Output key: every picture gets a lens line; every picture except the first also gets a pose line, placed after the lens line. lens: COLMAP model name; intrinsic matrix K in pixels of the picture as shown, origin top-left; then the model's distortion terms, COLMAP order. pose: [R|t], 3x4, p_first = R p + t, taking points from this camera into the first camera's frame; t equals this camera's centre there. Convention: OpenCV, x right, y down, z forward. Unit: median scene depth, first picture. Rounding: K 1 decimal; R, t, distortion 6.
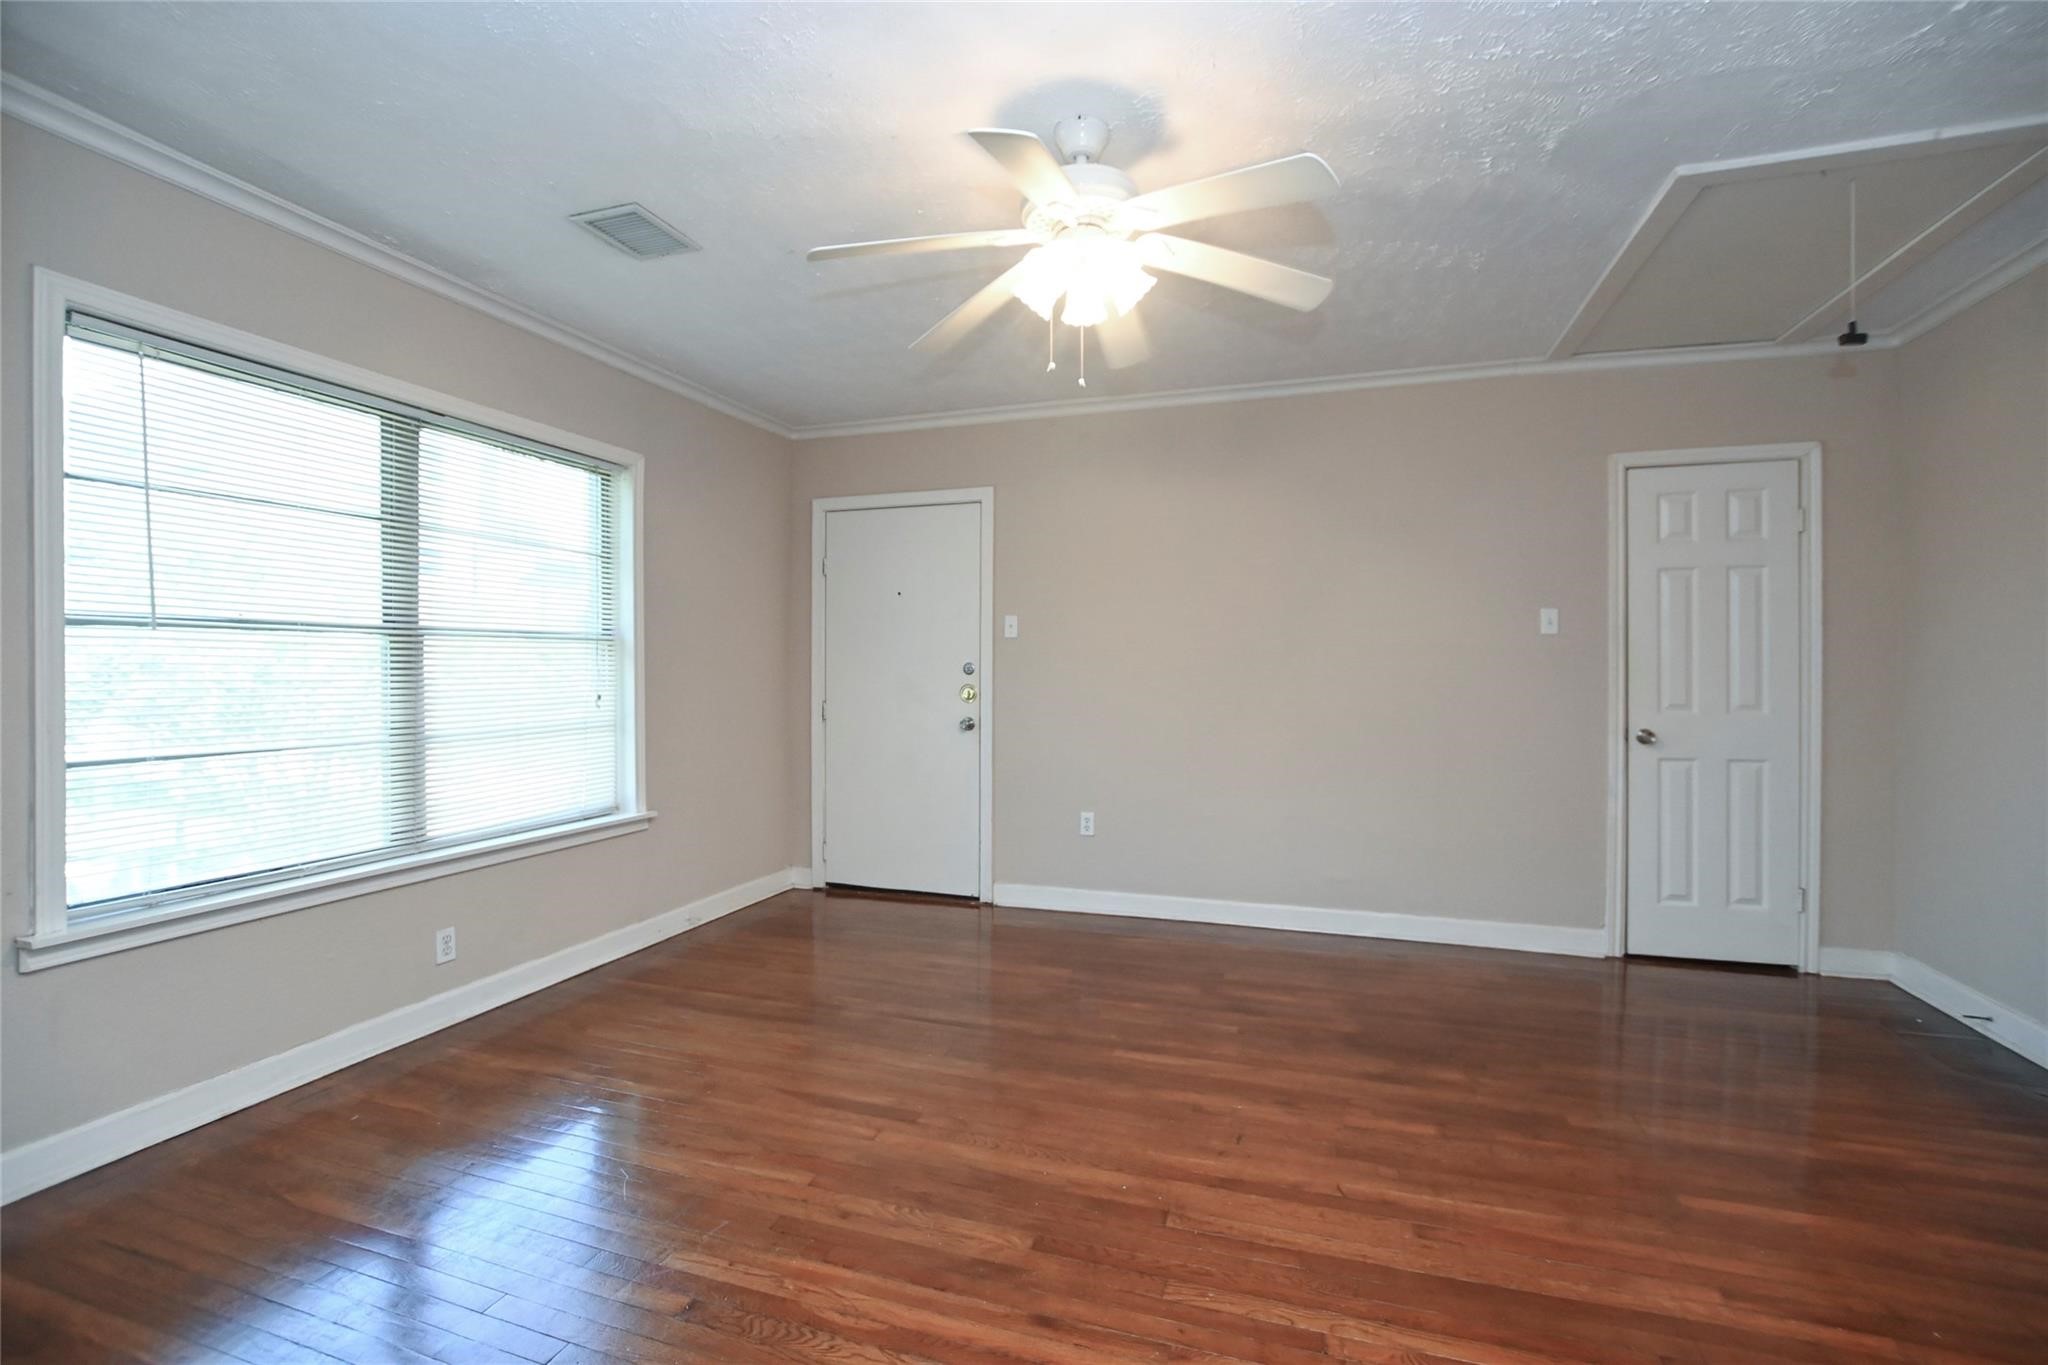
lens RADIAL K [[895.5, 0, 1034.2], [0, 895.5, 686.2], [0, 0, 1]] dist [-0.027980, 0.000719]
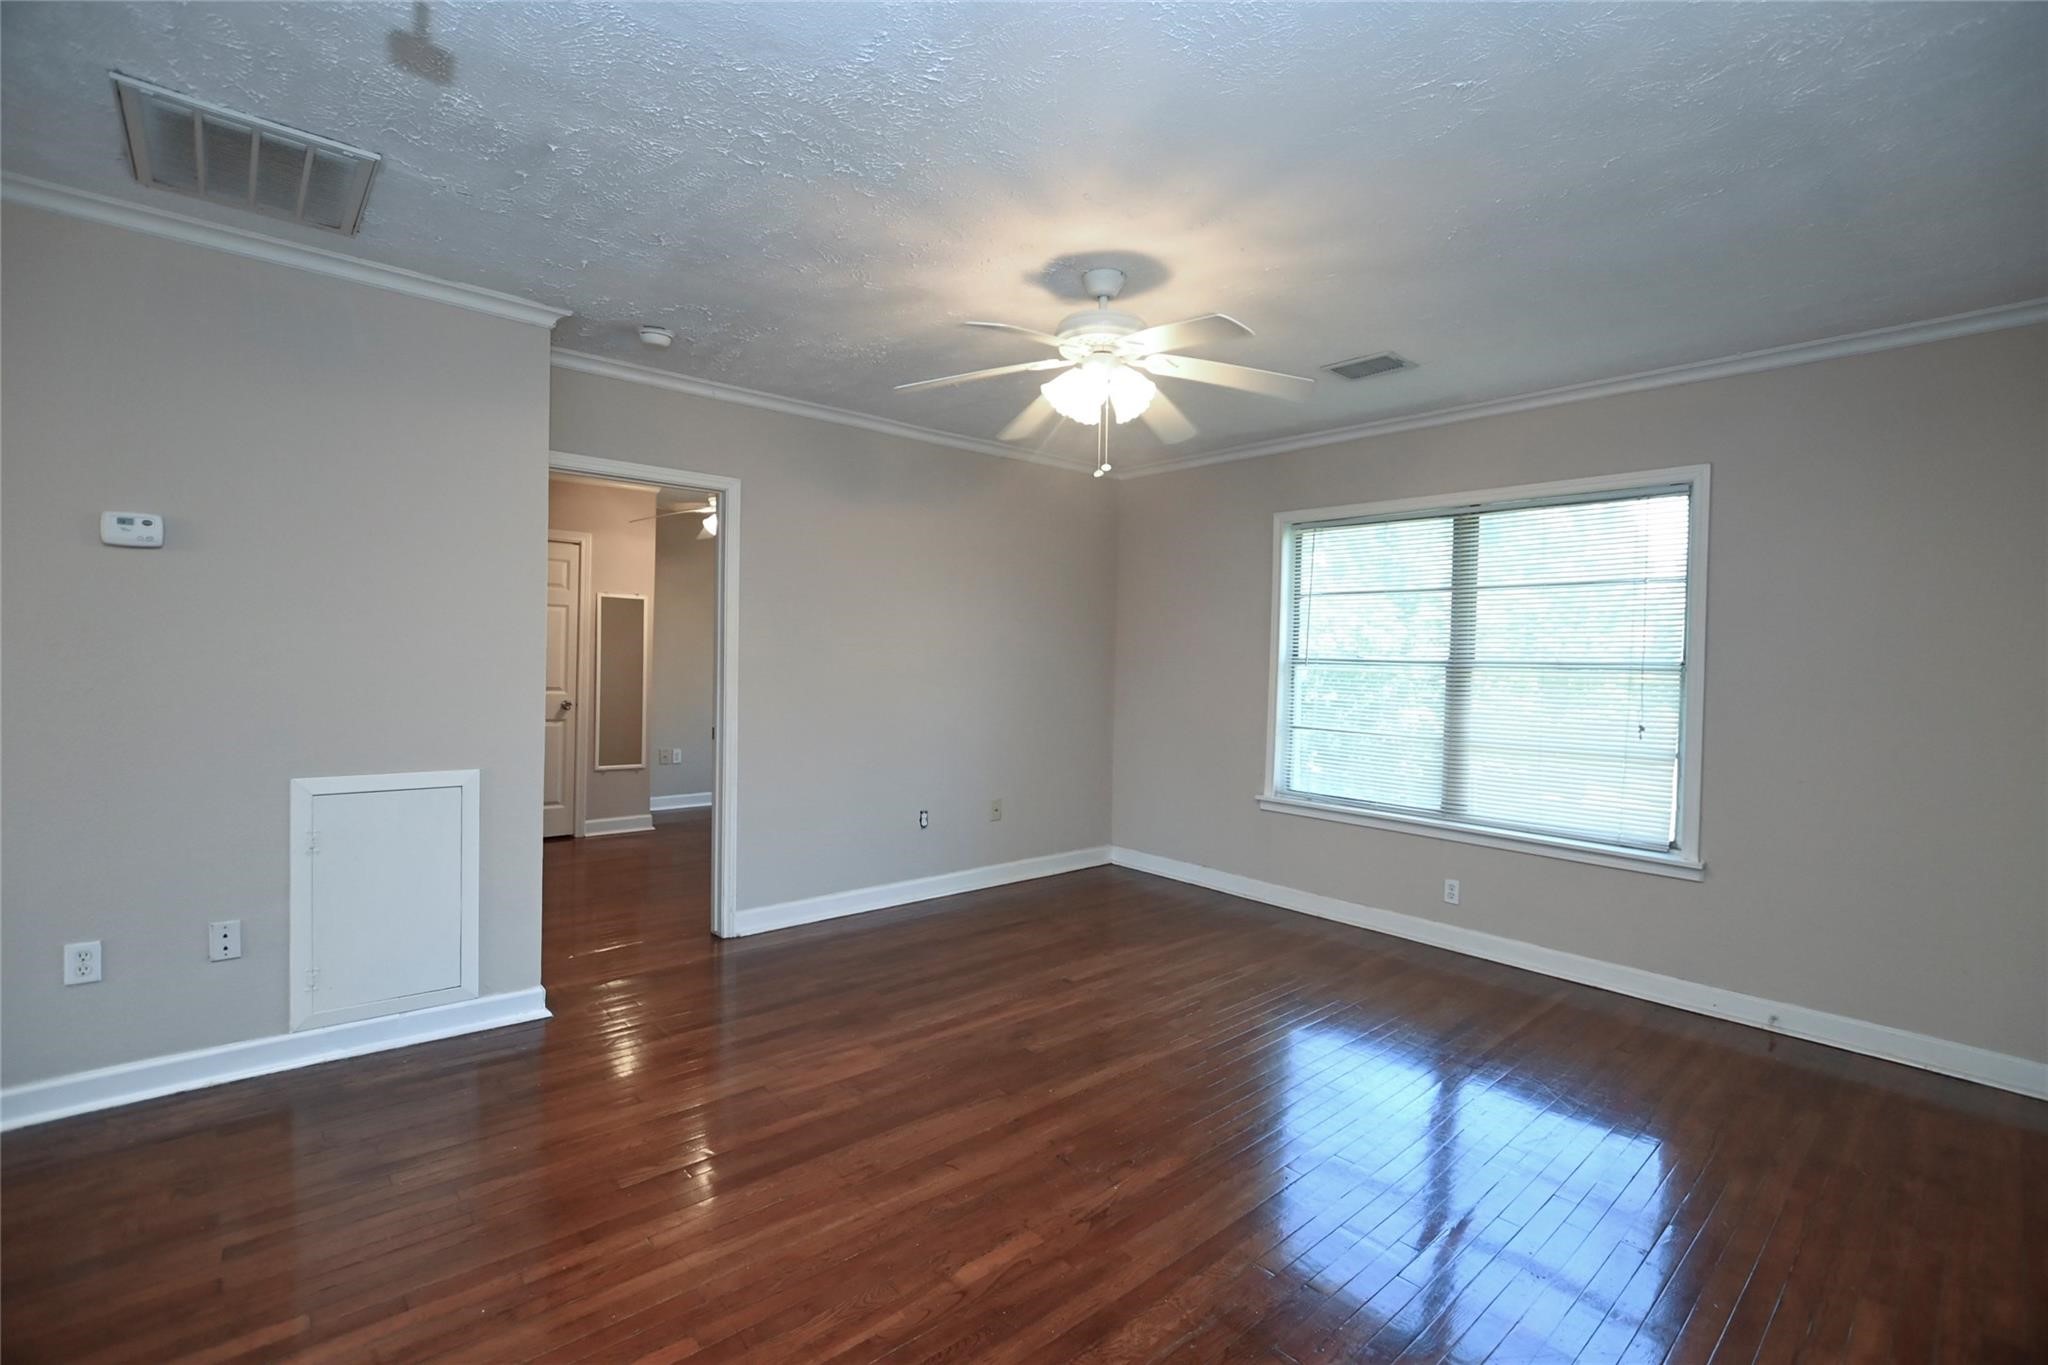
lens RADIAL K [[895.5, 0, 1030.1], [0, 895.5, 680.1], [0, 0, 1]] dist [-0.027980, 0.000719]
pose [[-0.501100, 0.010340, -0.865327, 0.875574], [-0.039282, 0.998626, 0.034681, -0.059426], [0.864497, 0.051371, -0.500006, 1.123112]]
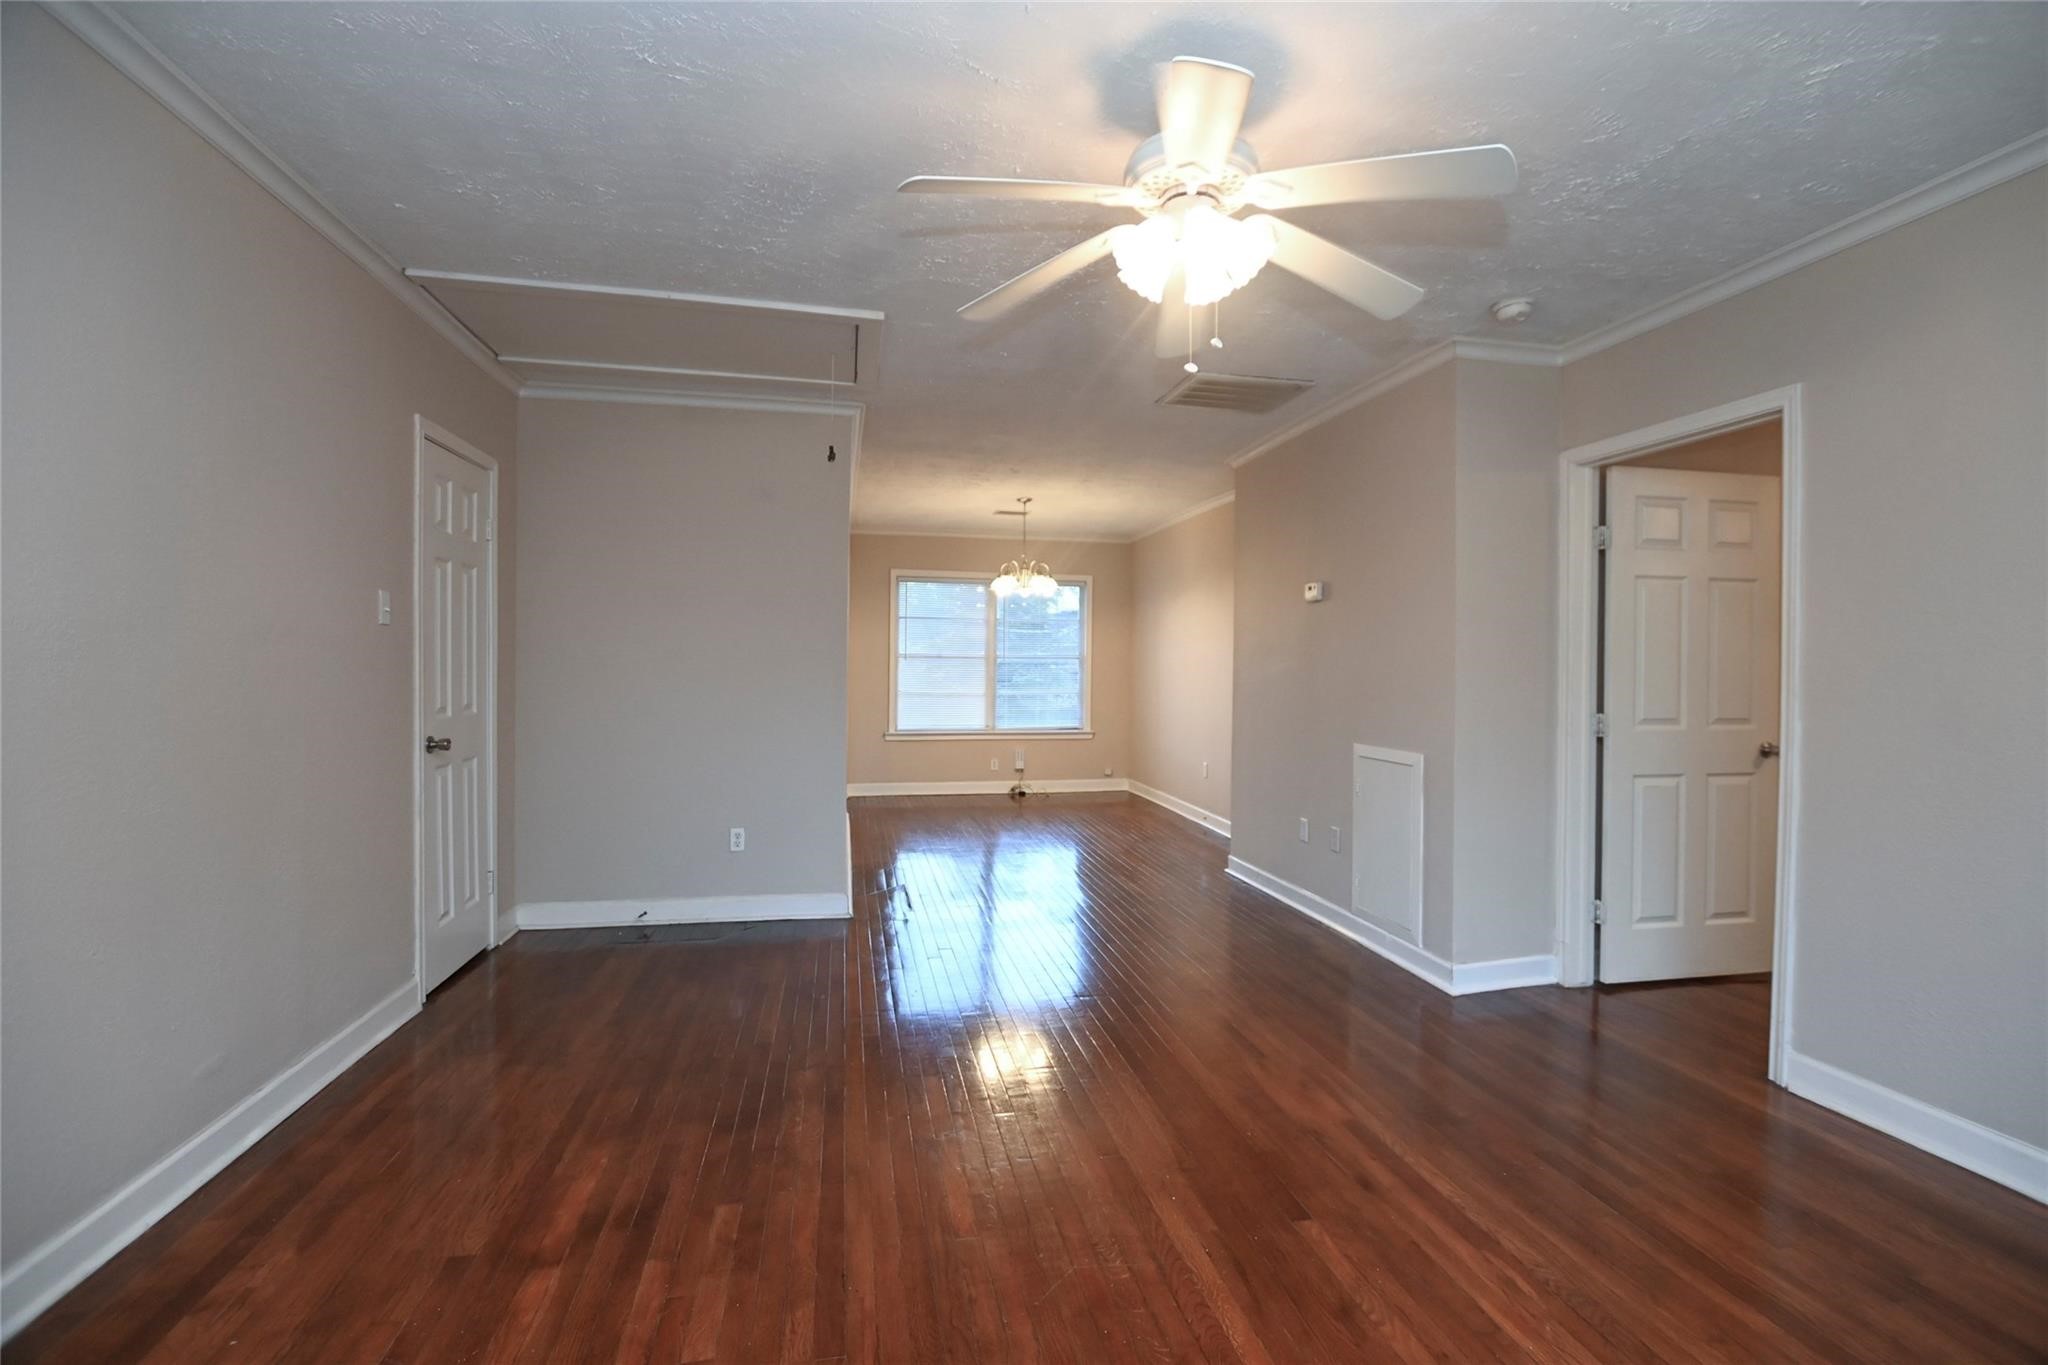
lens RADIAL K [[895.5, 0, 1022.3], [0, 895.5, 677.1], [0, 0, 1]] dist [-0.027980, 0.000719]
pose [[-0.495778, -0.012531, 0.868359, -0.474290], [0.009144, 0.999765, 0.019648, -0.030543], [-0.868401, 0.017682, -0.495547, 1.146906]]
